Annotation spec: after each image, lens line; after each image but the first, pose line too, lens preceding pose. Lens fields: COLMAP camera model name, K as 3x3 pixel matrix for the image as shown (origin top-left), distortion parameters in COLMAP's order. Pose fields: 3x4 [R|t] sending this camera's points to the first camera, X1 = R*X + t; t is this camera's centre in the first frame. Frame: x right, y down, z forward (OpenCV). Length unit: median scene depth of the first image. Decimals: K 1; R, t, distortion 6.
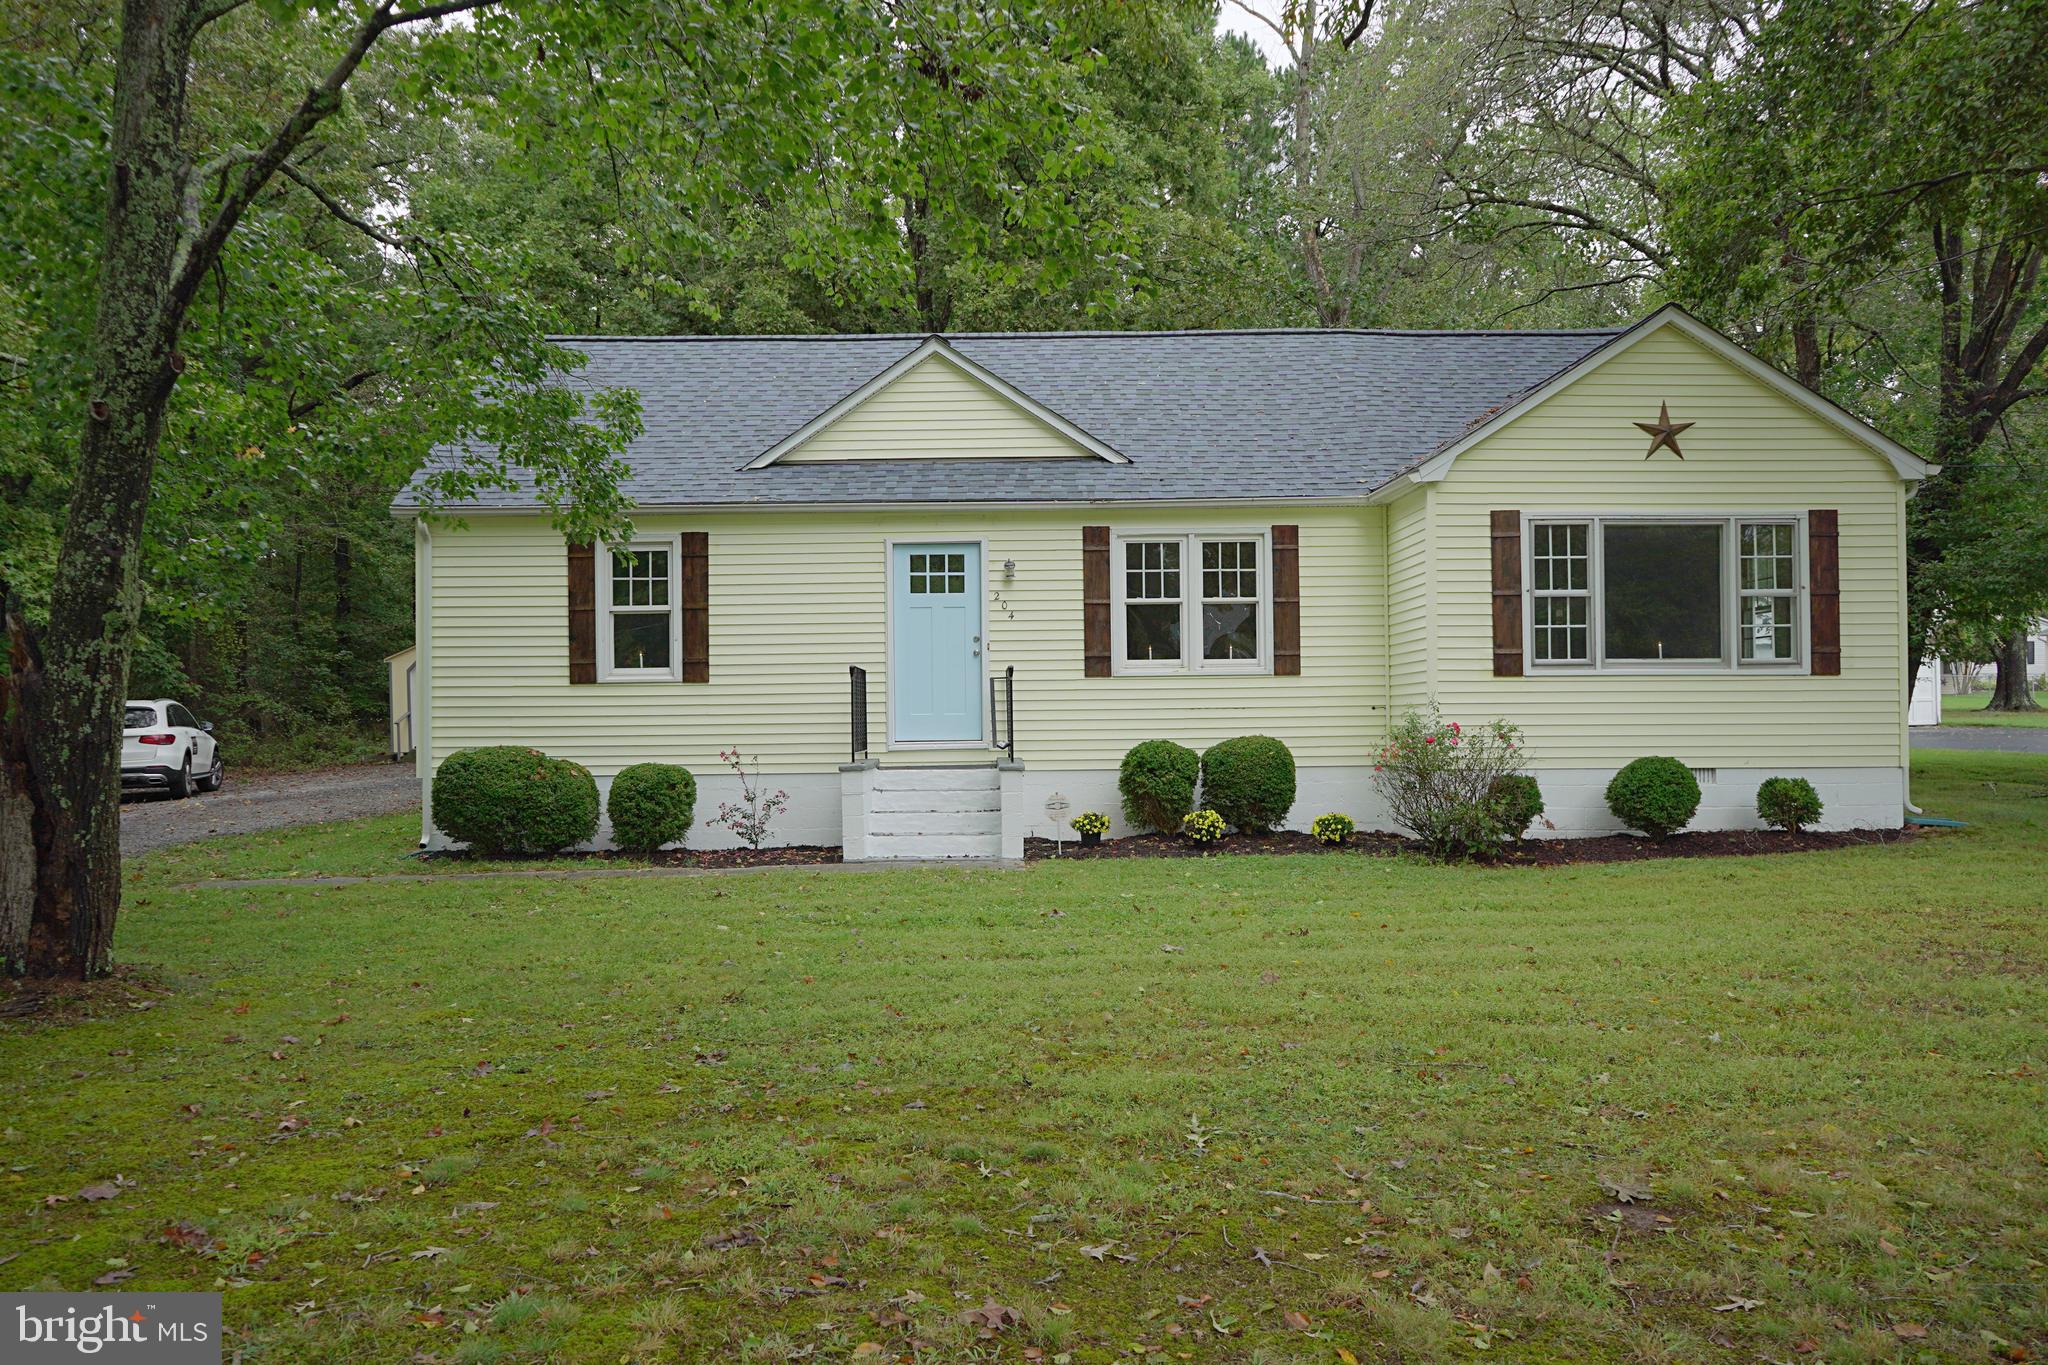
lens RADIAL K [[1644.0, 0, 1023.6], [0, 1644.0, 687.1], [0, 0, 1]] dist [-0.028541, 0.021920]
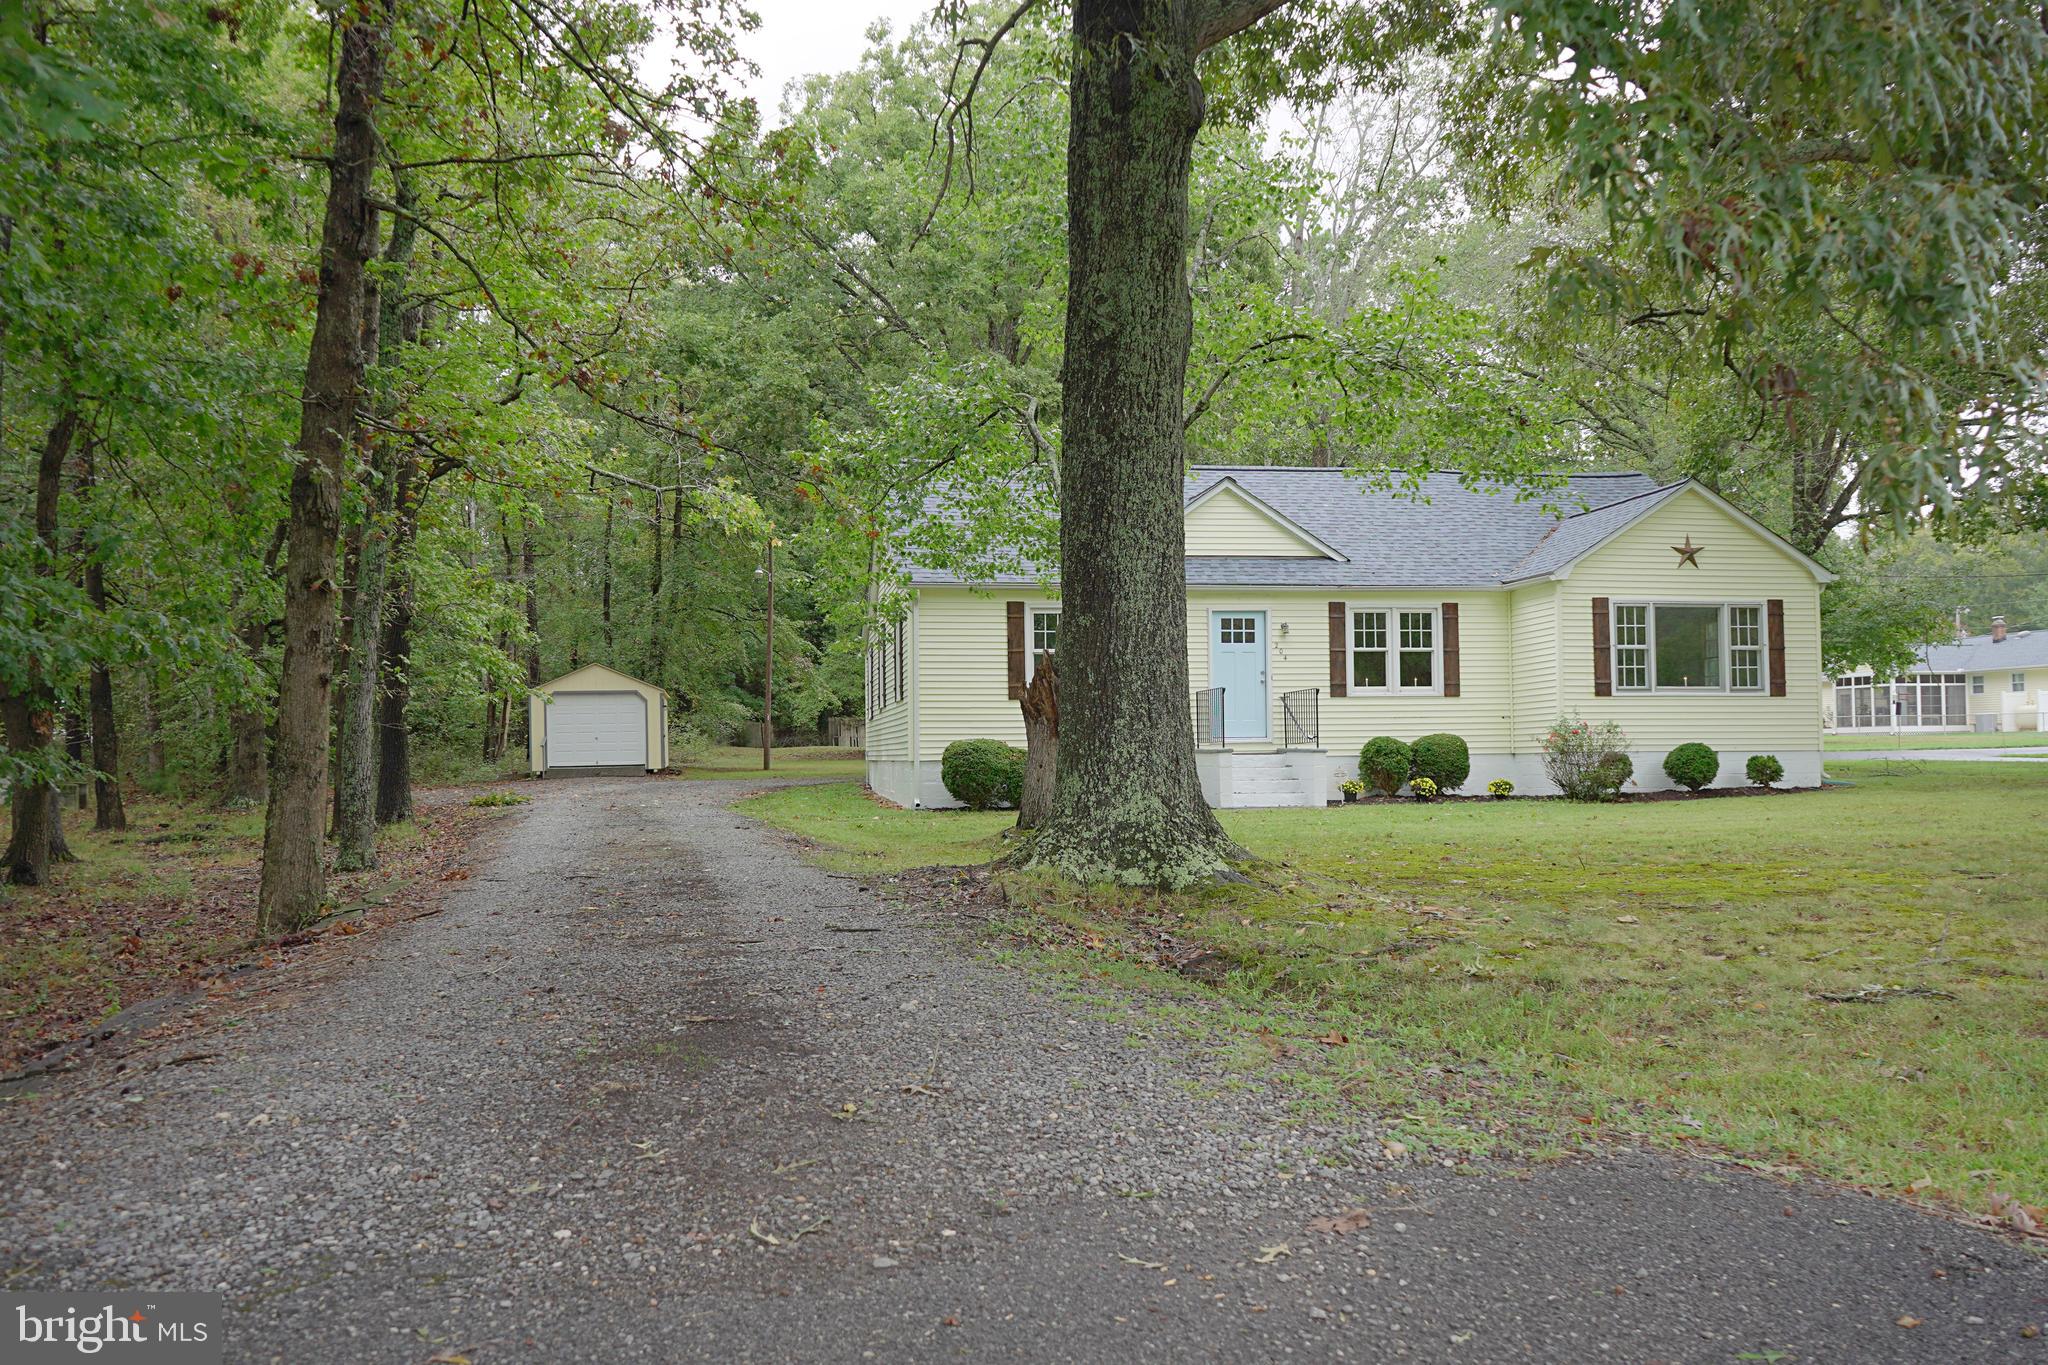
lens RADIAL K [[1644.0, 0, 1023.3], [0, 1644.0, 688.0], [0, 0, 1]] dist [-0.028541, 0.021920]
pose [[0.989427, 0.005826, 0.144914, -0.485091], [-0.001813, 0.999612, -0.027803, 0.029652], [-0.145020, 0.027247, 0.989054, -0.519796]]
